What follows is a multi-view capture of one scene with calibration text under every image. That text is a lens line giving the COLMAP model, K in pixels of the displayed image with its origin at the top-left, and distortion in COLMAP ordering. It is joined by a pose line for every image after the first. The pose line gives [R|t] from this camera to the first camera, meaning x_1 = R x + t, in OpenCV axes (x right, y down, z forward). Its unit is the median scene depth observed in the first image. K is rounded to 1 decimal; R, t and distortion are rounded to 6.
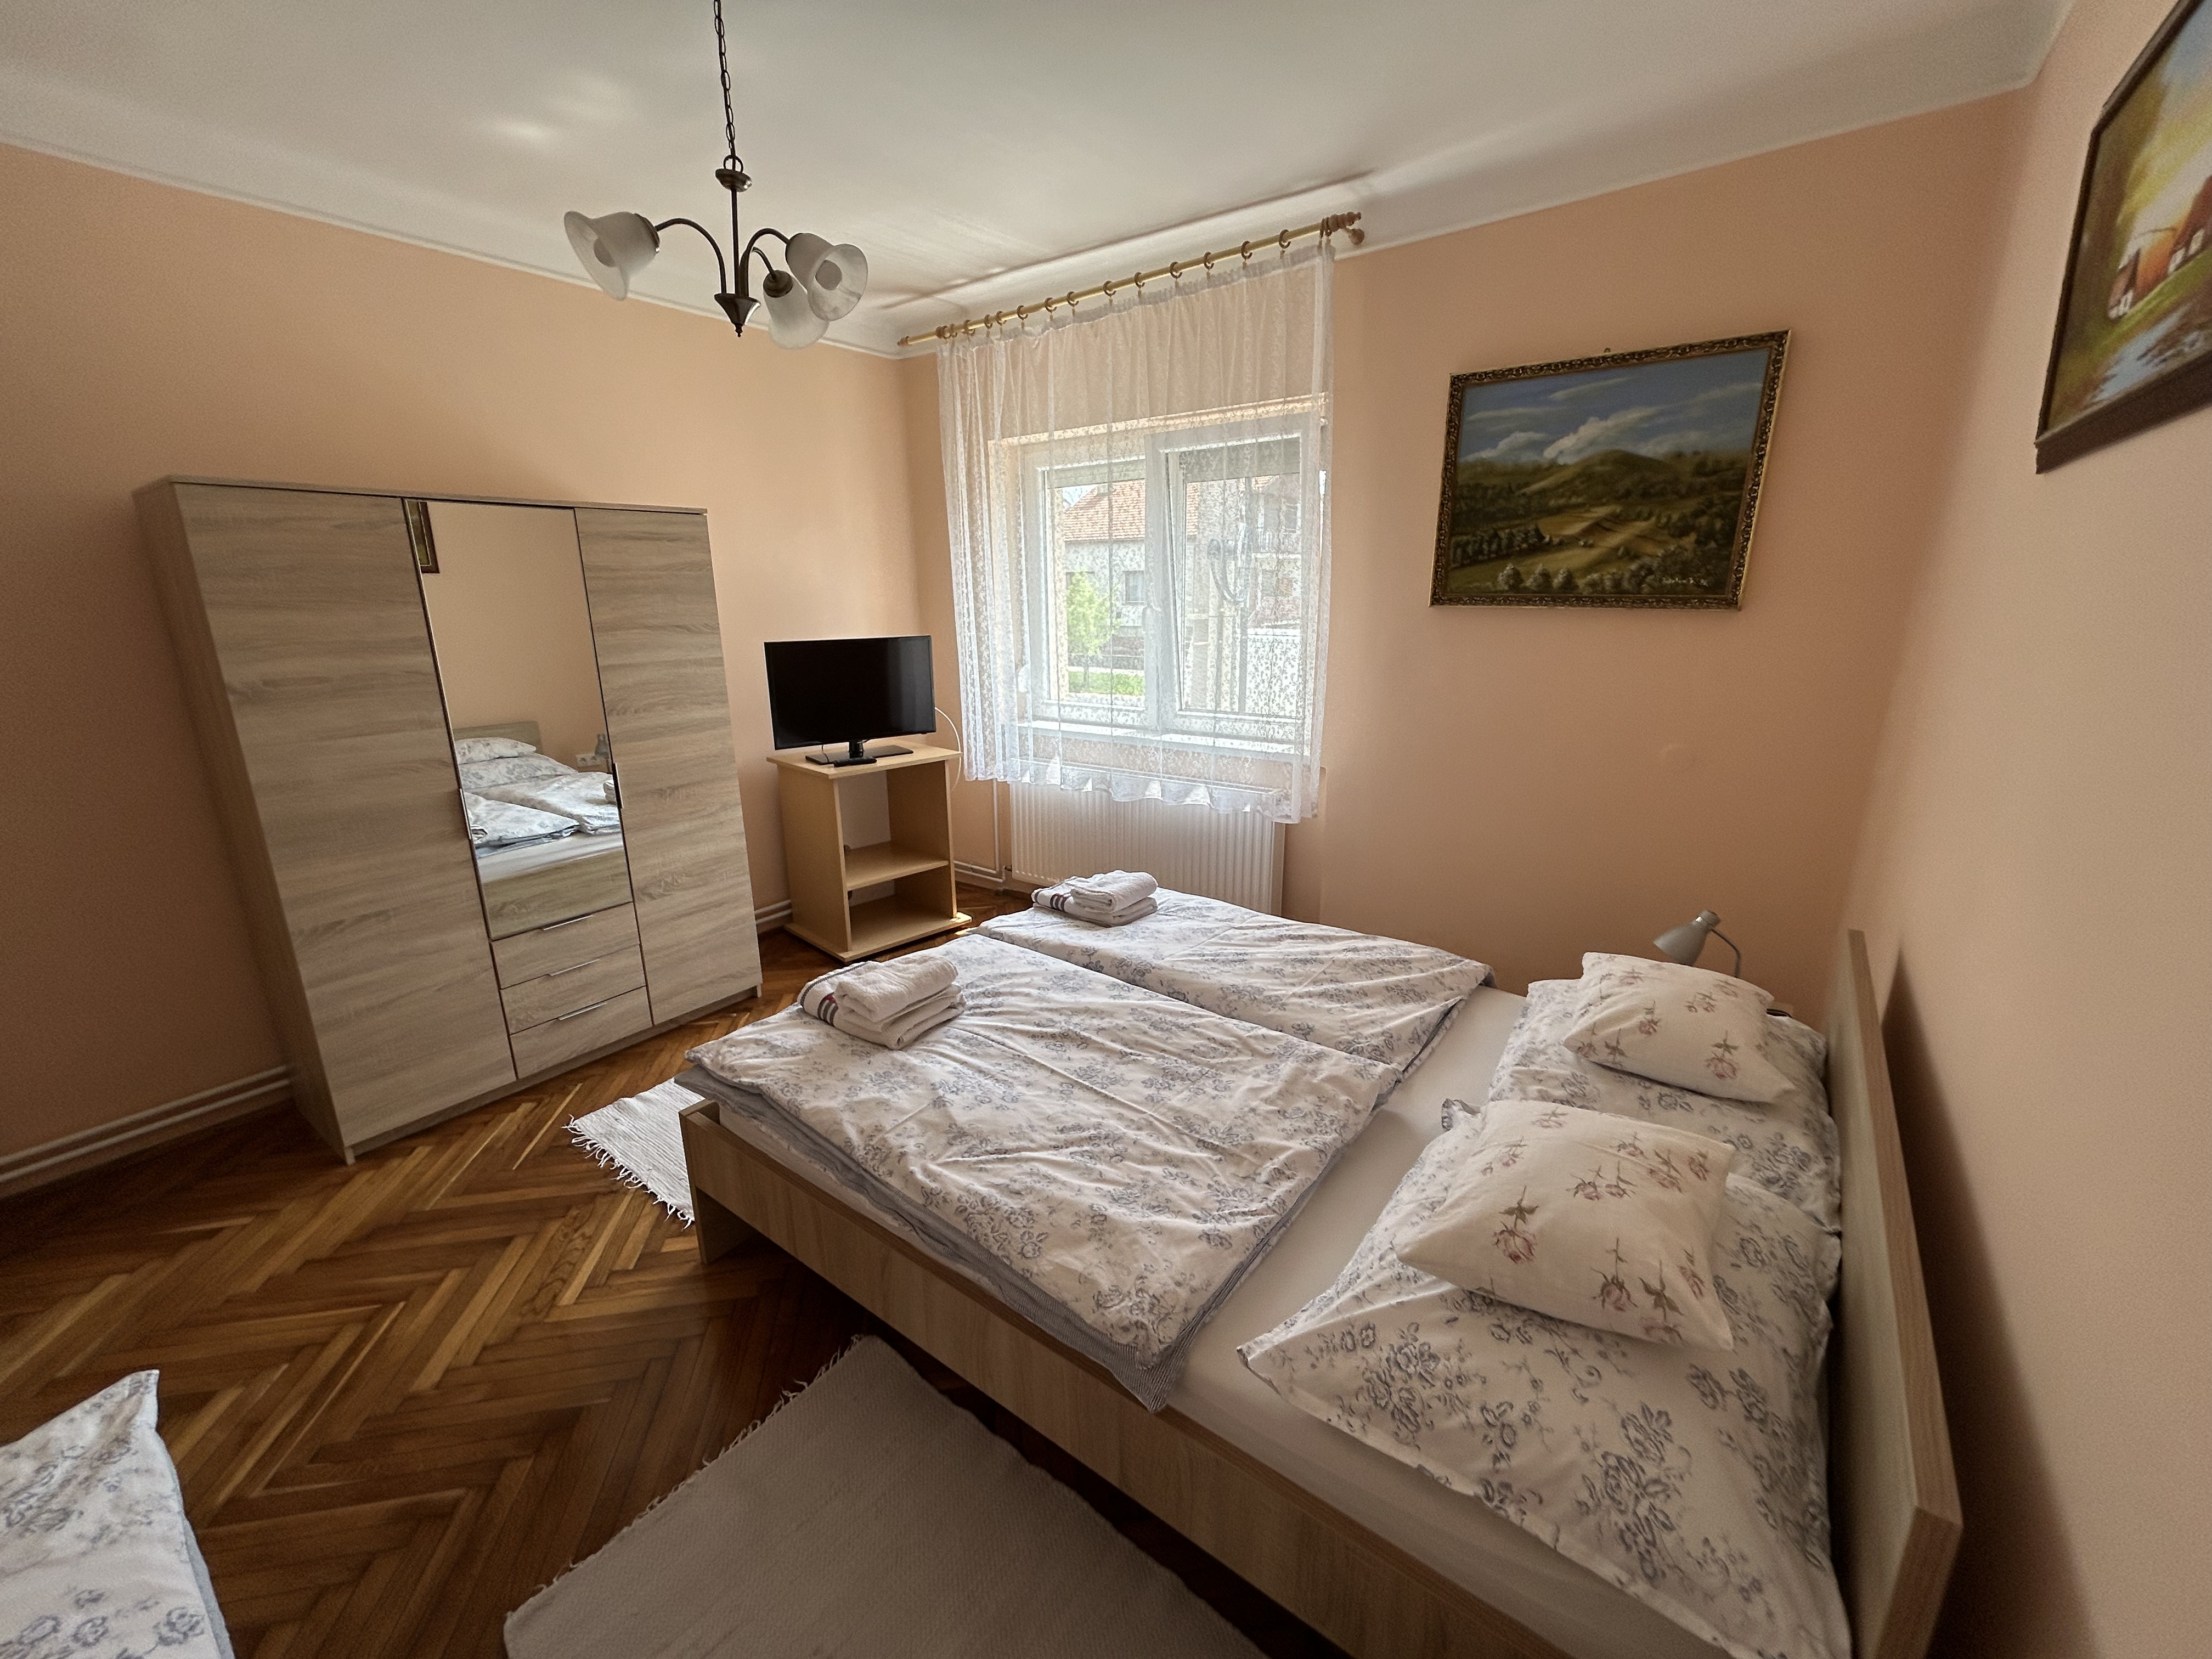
lens RADIAL K [[894.2, 0, 1118.5], [0, 894.2, 825.8], [0, 0, 1]] dist [-0.001138, -0.000320]
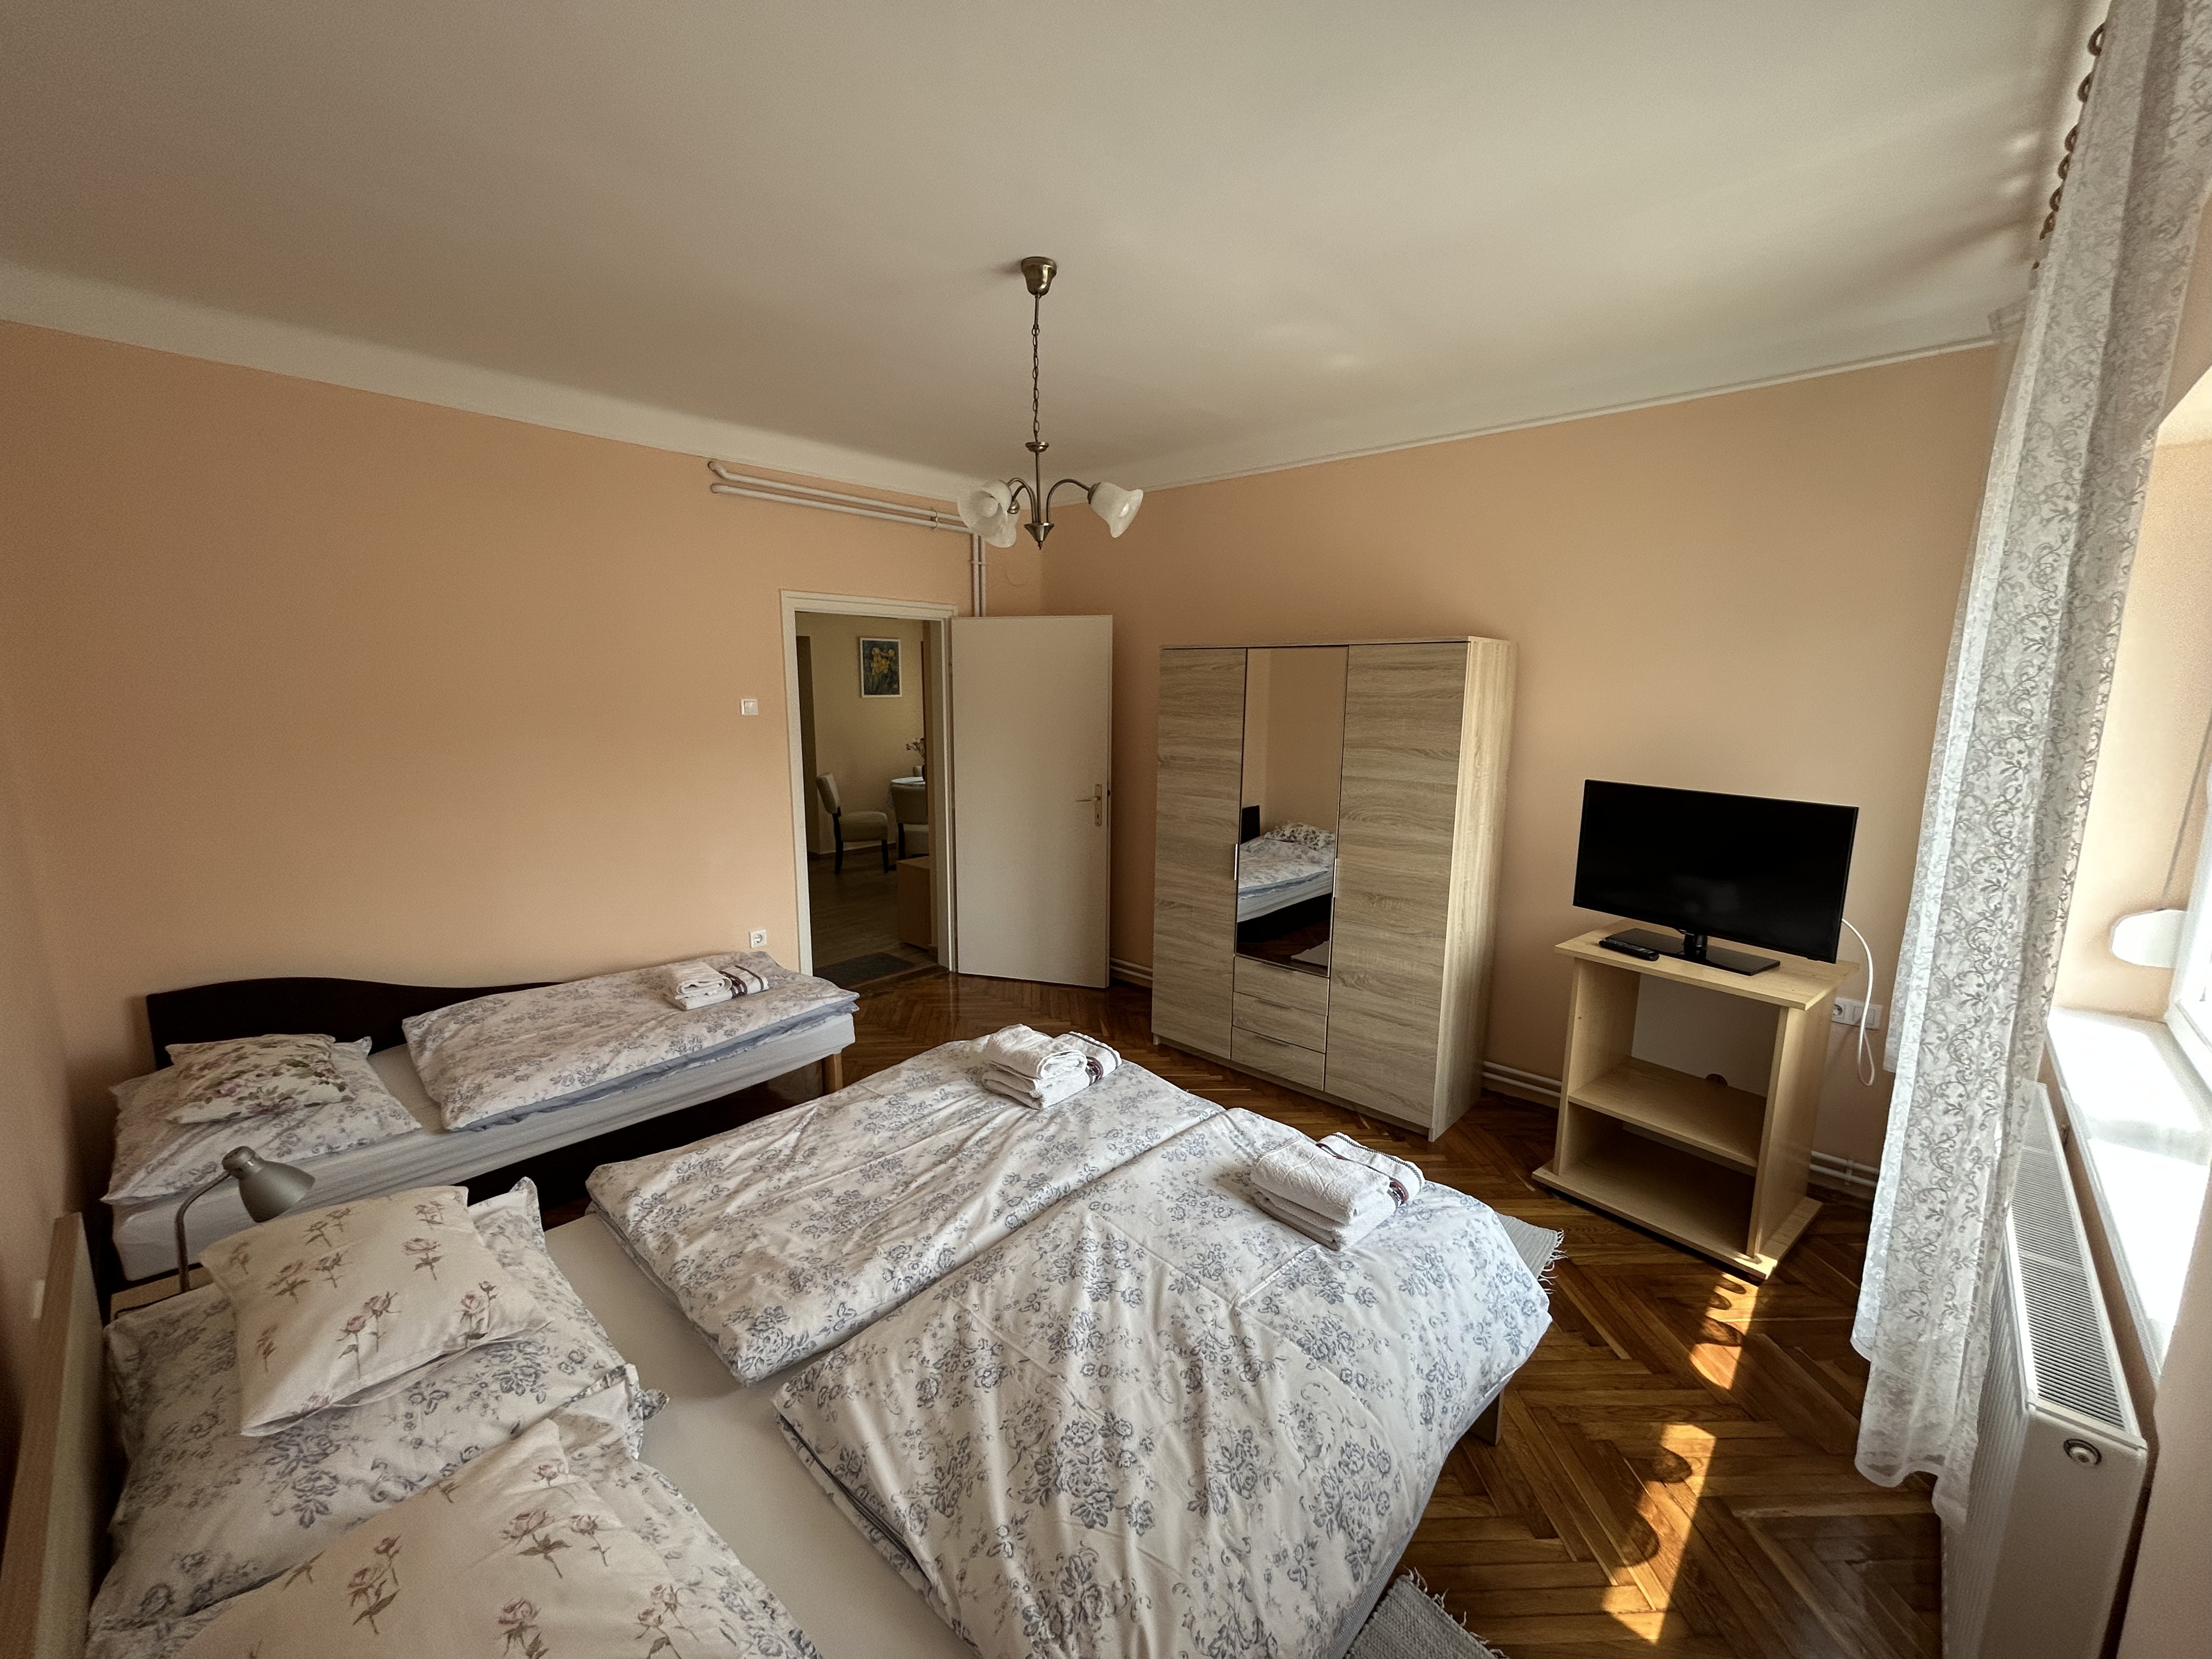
lens RADIAL K [[894.2, 0, 1090.8], [0, 894.2, 834.3], [0, 0, 1]] dist [-0.001138, -0.000320]
pose [[-0.115167, 0.179848, -0.976930, 0.650950], [-0.263415, 0.942735, 0.204606, -0.274762], [0.957783, 0.280902, -0.061198, 0.824438]]
